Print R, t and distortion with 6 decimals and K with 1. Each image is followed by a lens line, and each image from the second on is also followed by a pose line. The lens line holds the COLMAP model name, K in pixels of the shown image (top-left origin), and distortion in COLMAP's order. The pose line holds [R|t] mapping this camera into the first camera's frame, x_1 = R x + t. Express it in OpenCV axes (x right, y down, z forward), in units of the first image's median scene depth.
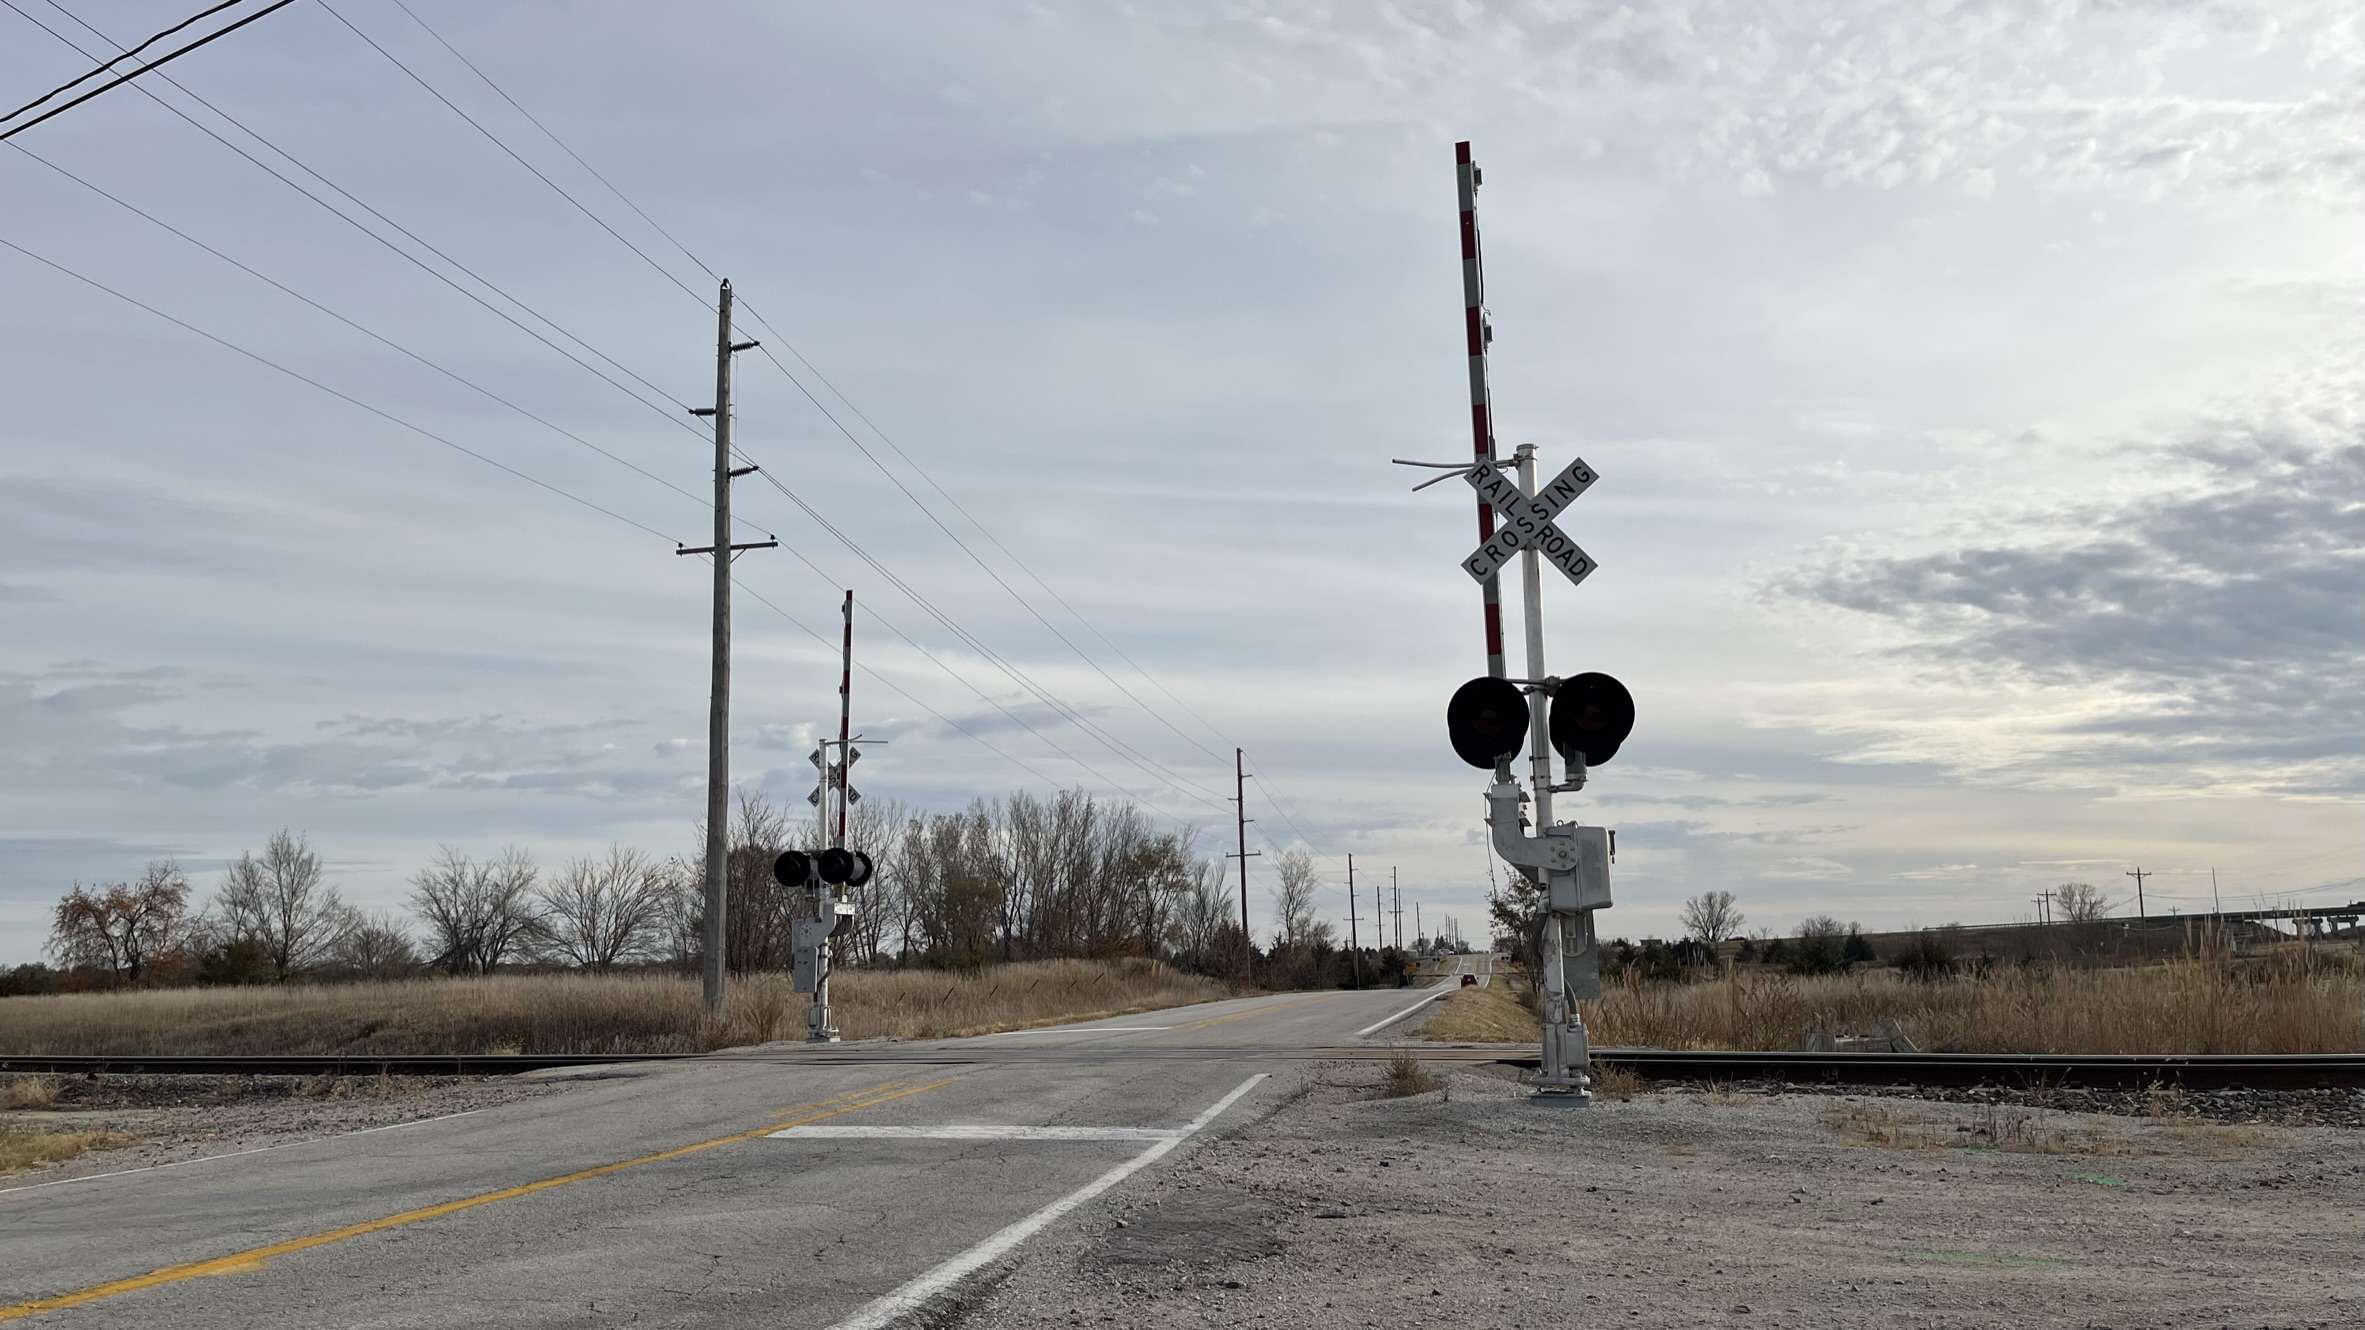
lens RADIAL K [[1788.2, 0, 1182.5], [0, 1788.2, 665.0], [0, 0, 1]] dist [0.011445, -0.006401]
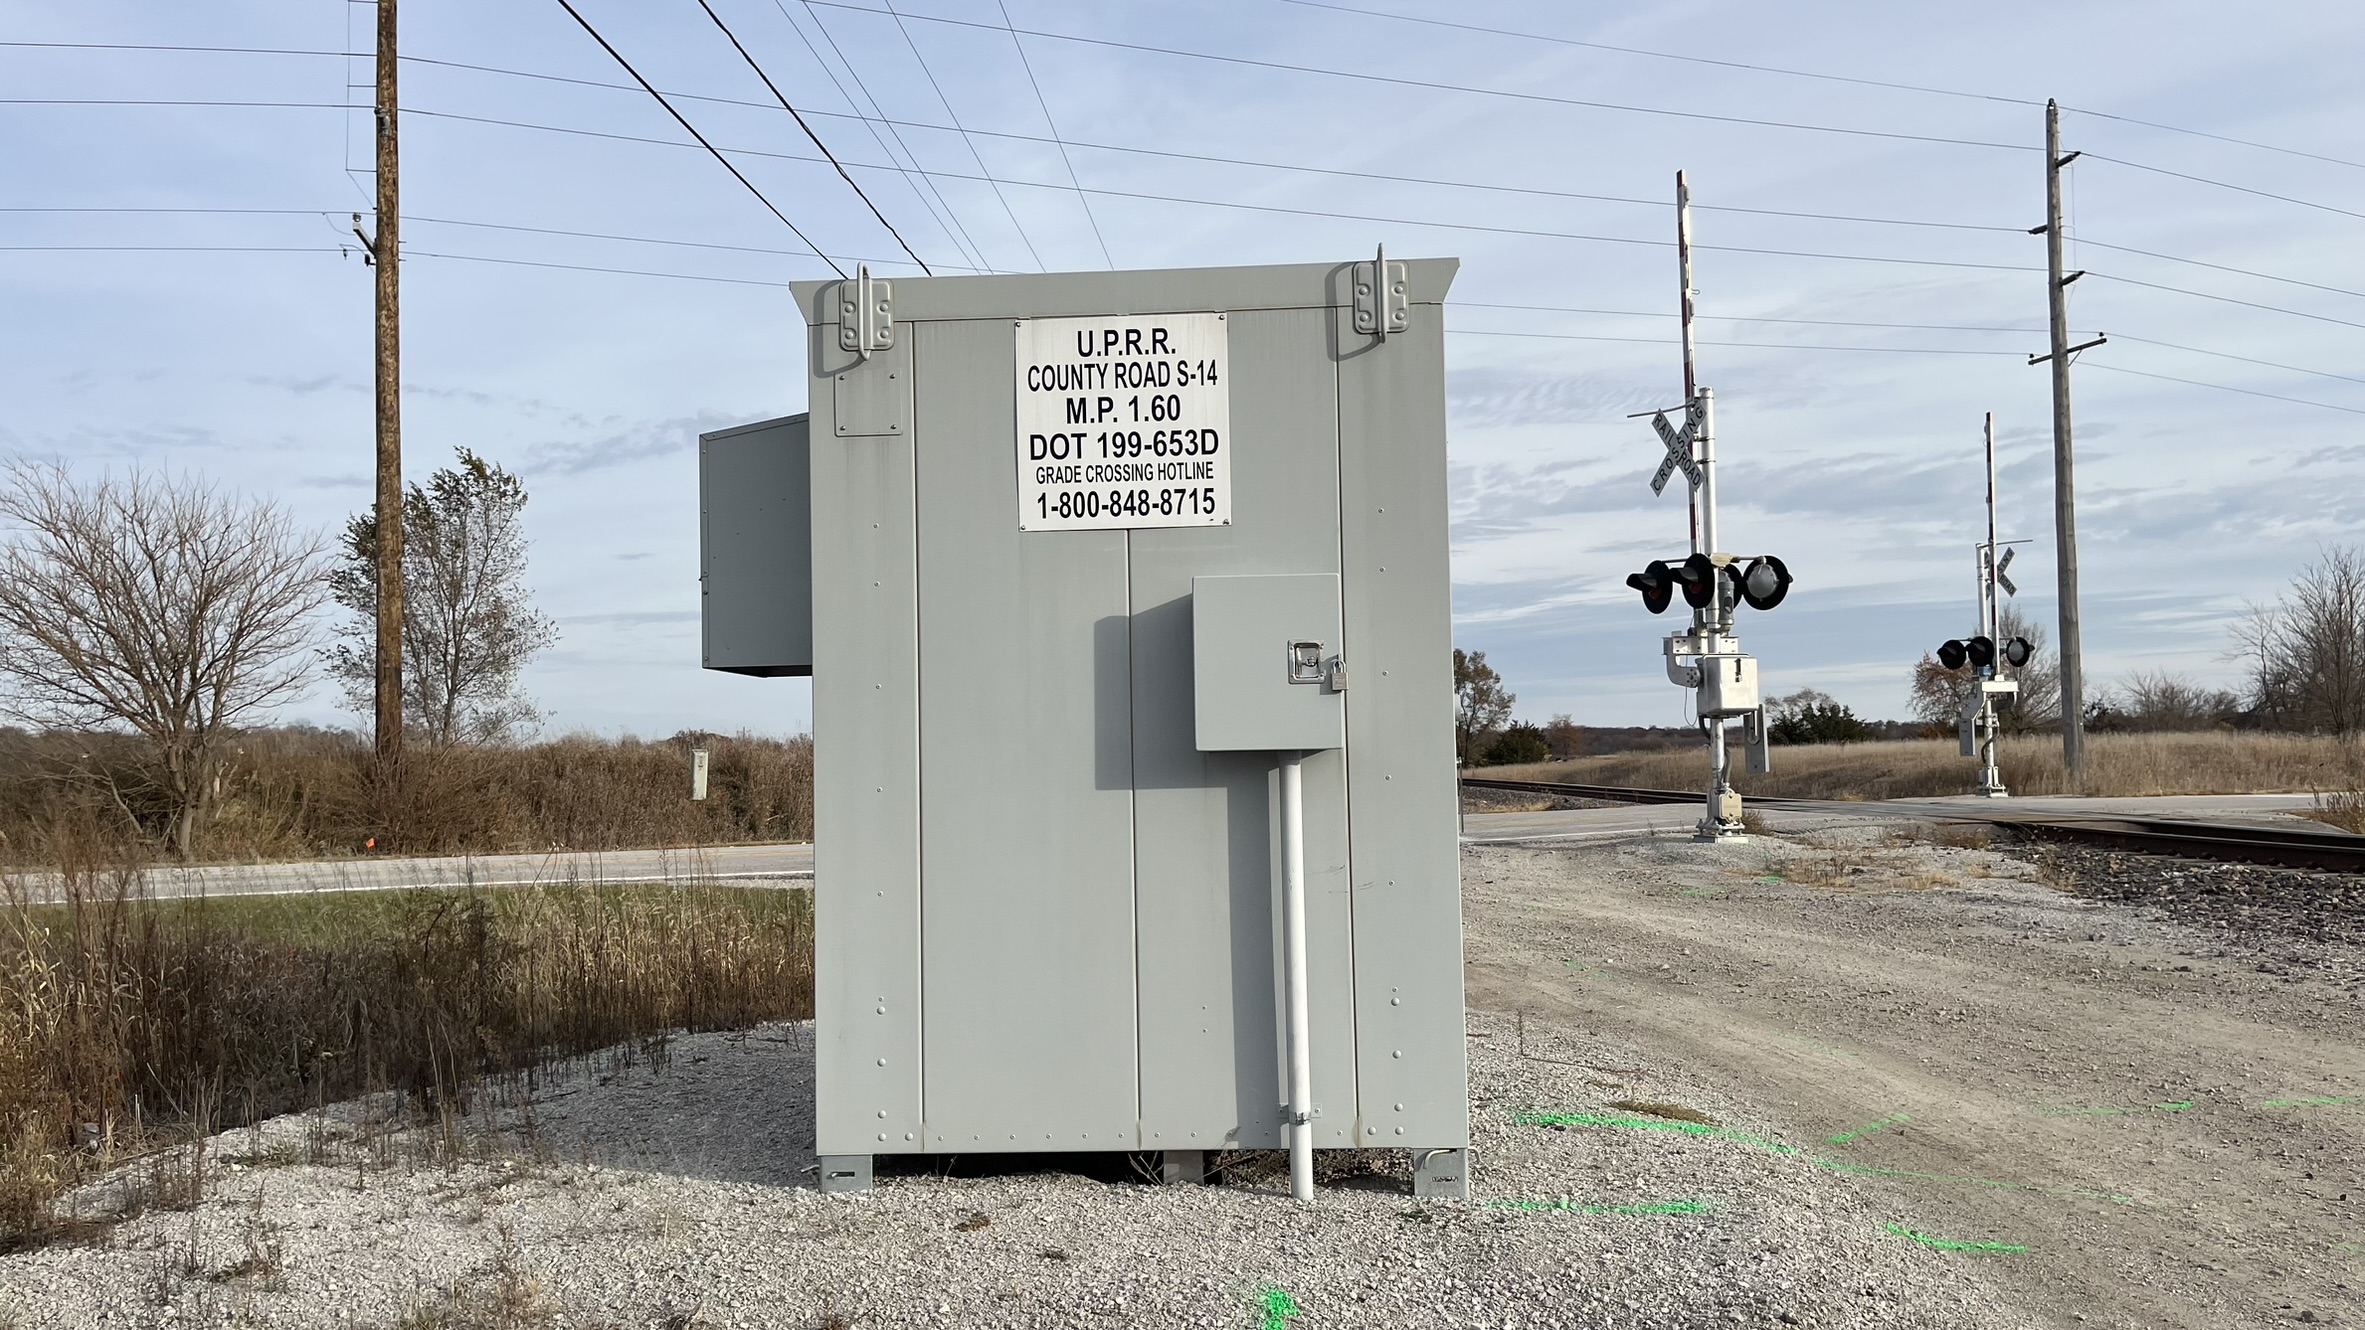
lens RADIAL K [[1788.2, 0, 1182.5], [0, 1788.2, 665.0], [0, 0, 1]] dist [0.011445, -0.006401]
pose [[0.506462, -0.023432, -0.861944, 0.408475], [0.141550, 0.988329, 0.056304, -0.014584], [0.850565, -0.150524, 0.503867, -0.036268]]
